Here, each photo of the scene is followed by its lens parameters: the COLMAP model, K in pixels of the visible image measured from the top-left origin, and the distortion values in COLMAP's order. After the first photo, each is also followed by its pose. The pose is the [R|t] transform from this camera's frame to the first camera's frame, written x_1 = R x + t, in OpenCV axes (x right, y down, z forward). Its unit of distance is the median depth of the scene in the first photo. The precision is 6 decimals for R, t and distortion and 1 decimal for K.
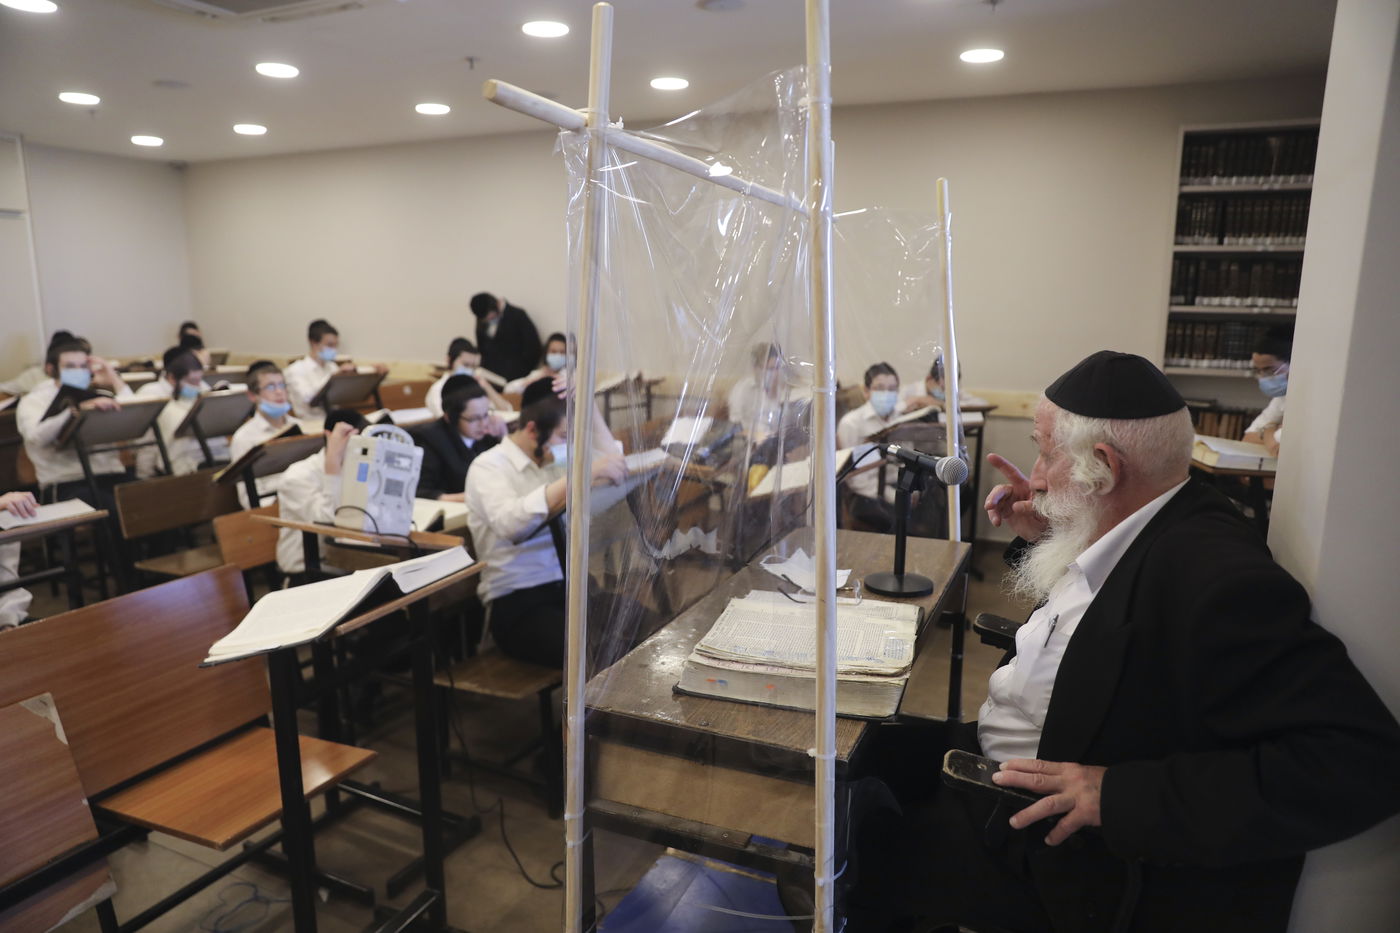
lens RADIAL K [[959.4, 0, 678.5], [0, 959.4, 485.6], [0, 0, 1]] dist [-0.123507, 0.096904]
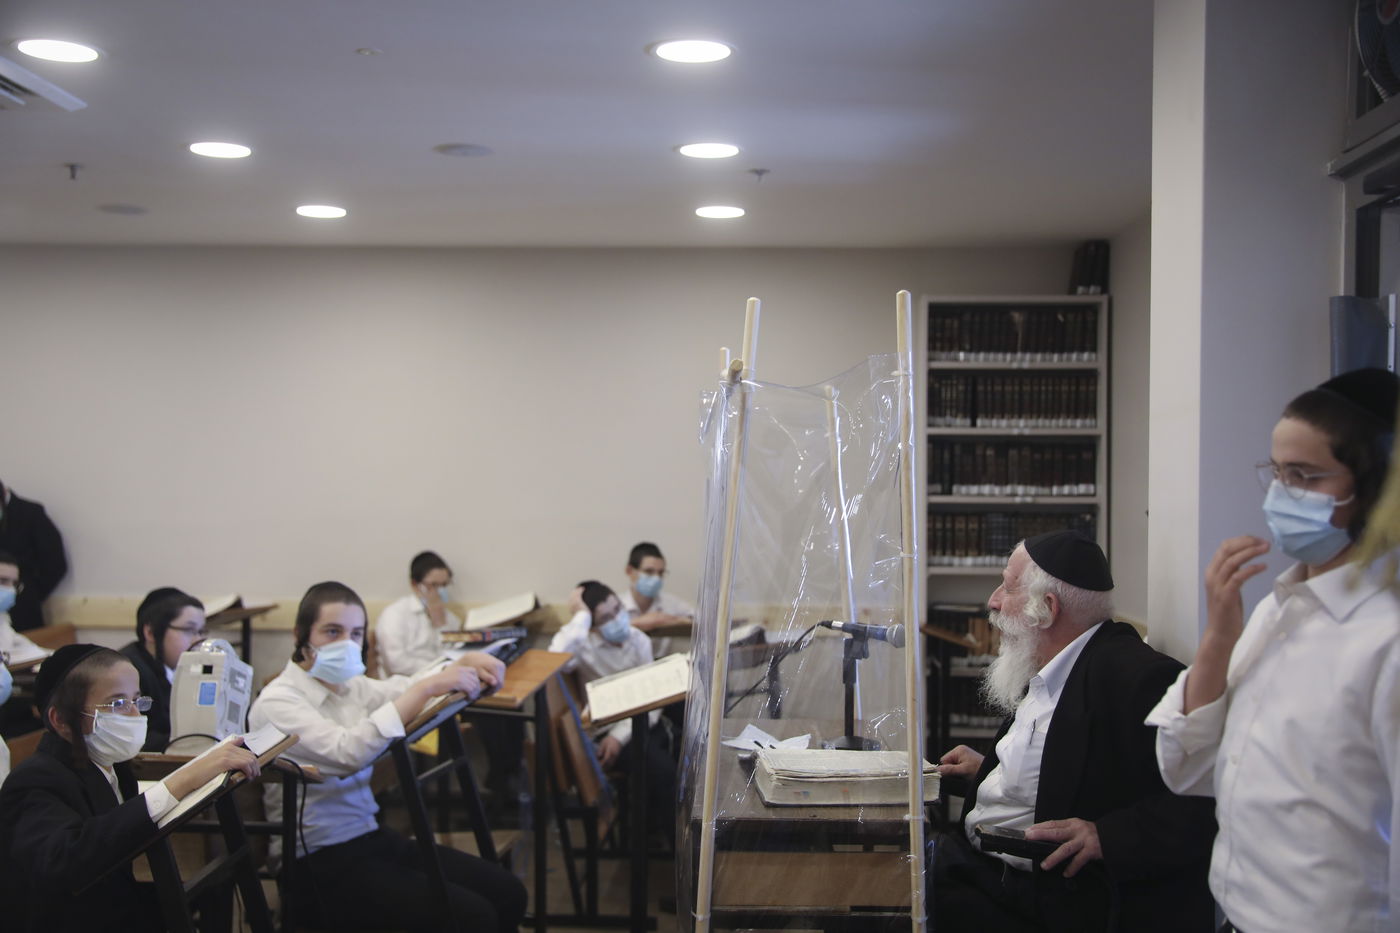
lens RADIAL K [[1586.5, 0, 697.5], [0, 1586.5, 484.3], [0, 0, 1]] dist [0.031341, 0.032386]
pose [[0.920848, 0.001790, 0.389917, -0.250145], [0.074479, 0.980770, -0.180397, 0.047606], [-0.382742, 0.195159, 0.903007, -0.257273]]
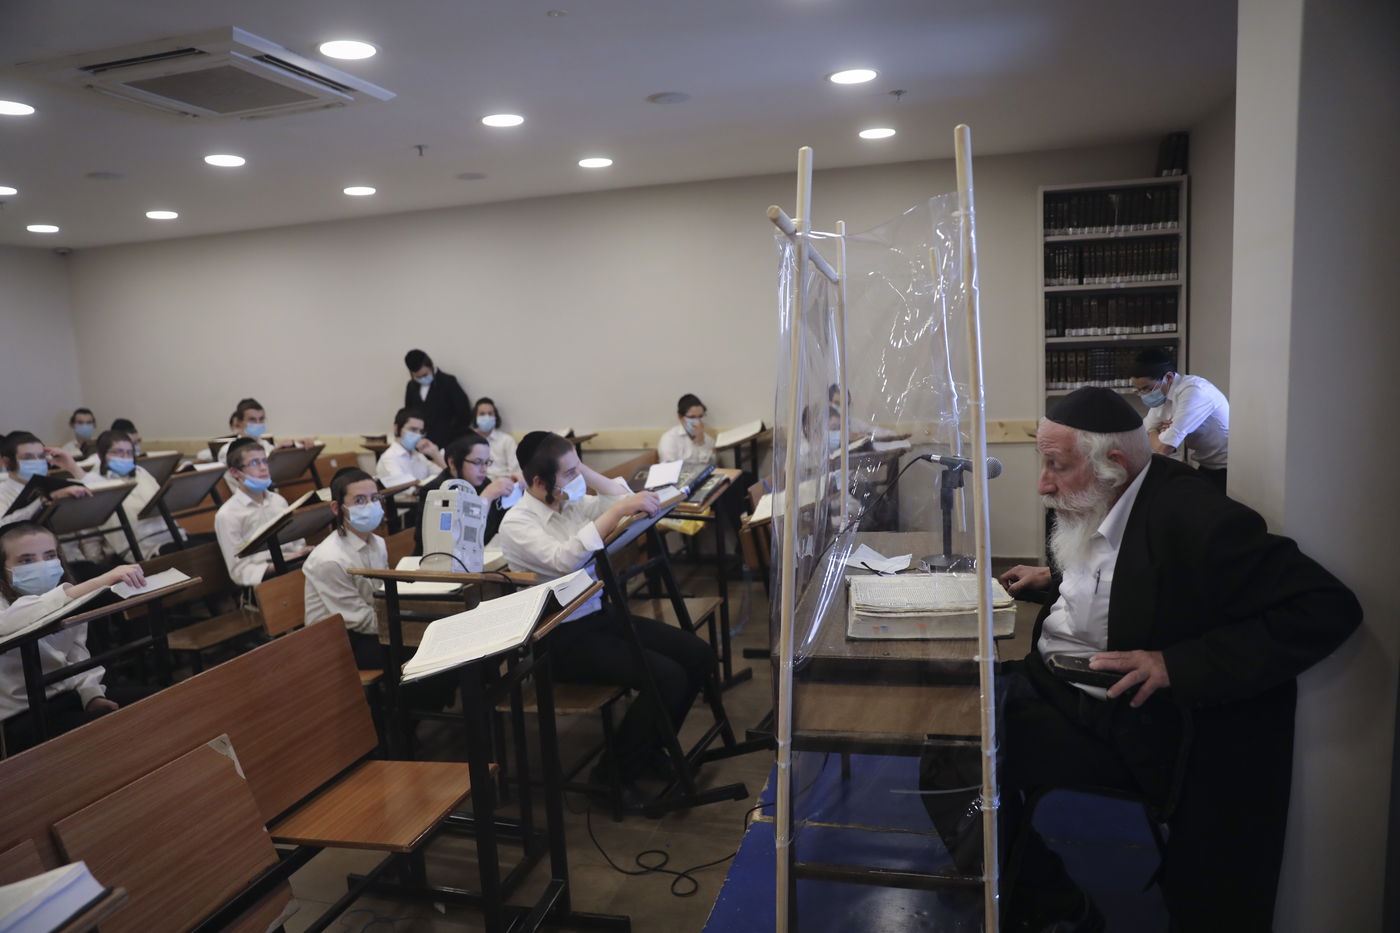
lens RADIAL K [[961.0, 0, 686.1], [0, 961.0, 483.7], [0, 0, 1]] dist [-0.114775, 0.093658]
pose [[0.984531, -0.076679, 0.157540, -0.116988], [0.086296, 0.994743, -0.055133, 0.014495], [-0.152484, 0.067875, 0.985972, -0.084156]]
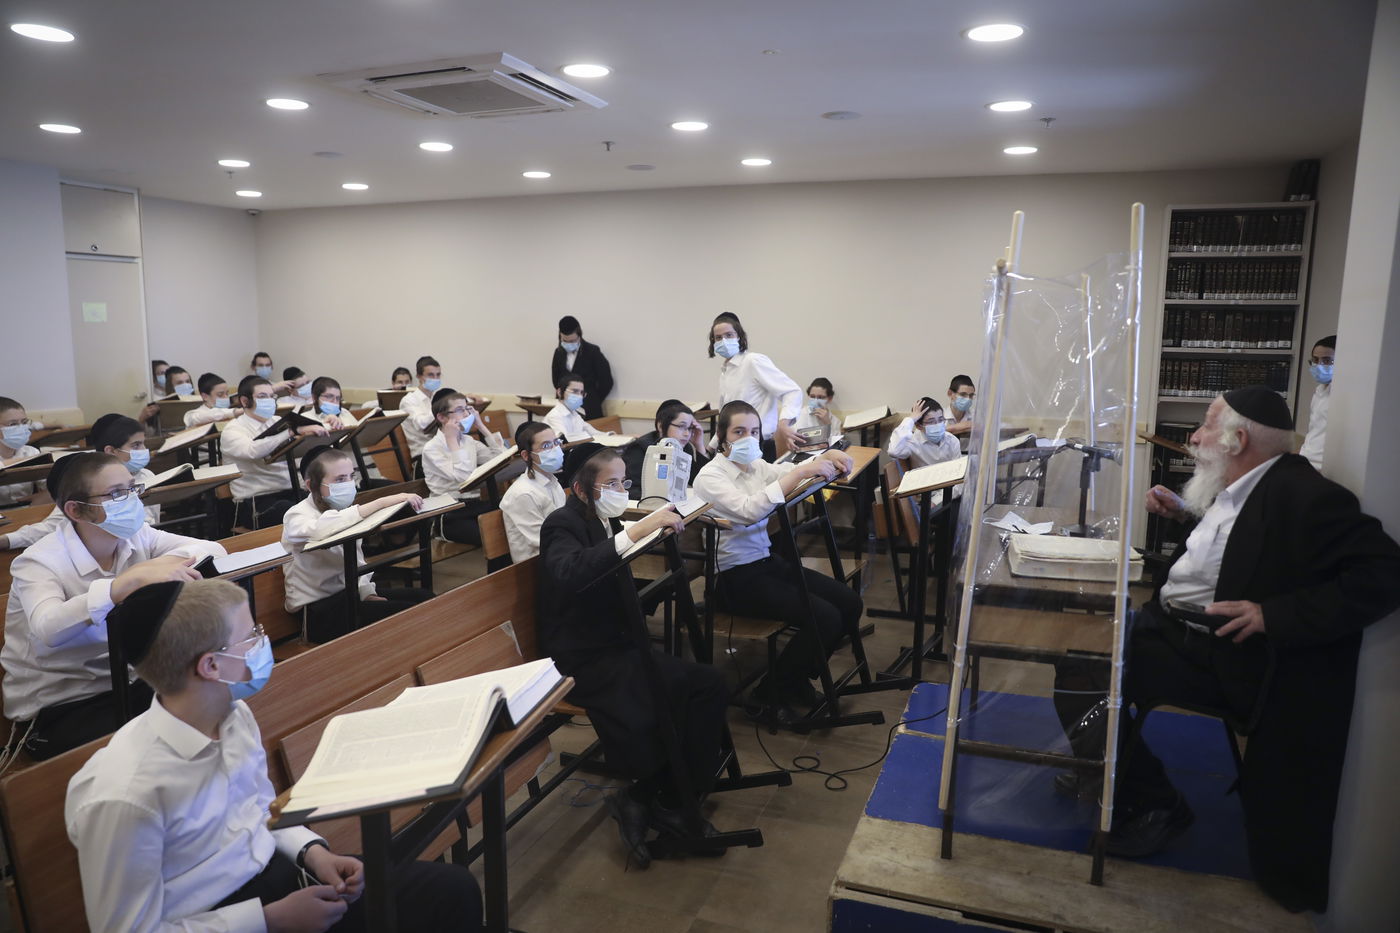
lens RADIAL K [[961.0, 0, 686.1], [0, 961.0, 483.7], [0, 0, 1]] dist [-0.114775, 0.093658]
pose [[0.997368, -0.009167, 0.071925, -0.205800], [0.011739, 0.999304, -0.035422, 0.027391], [-0.071551, 0.036173, 0.996781, -0.203967]]
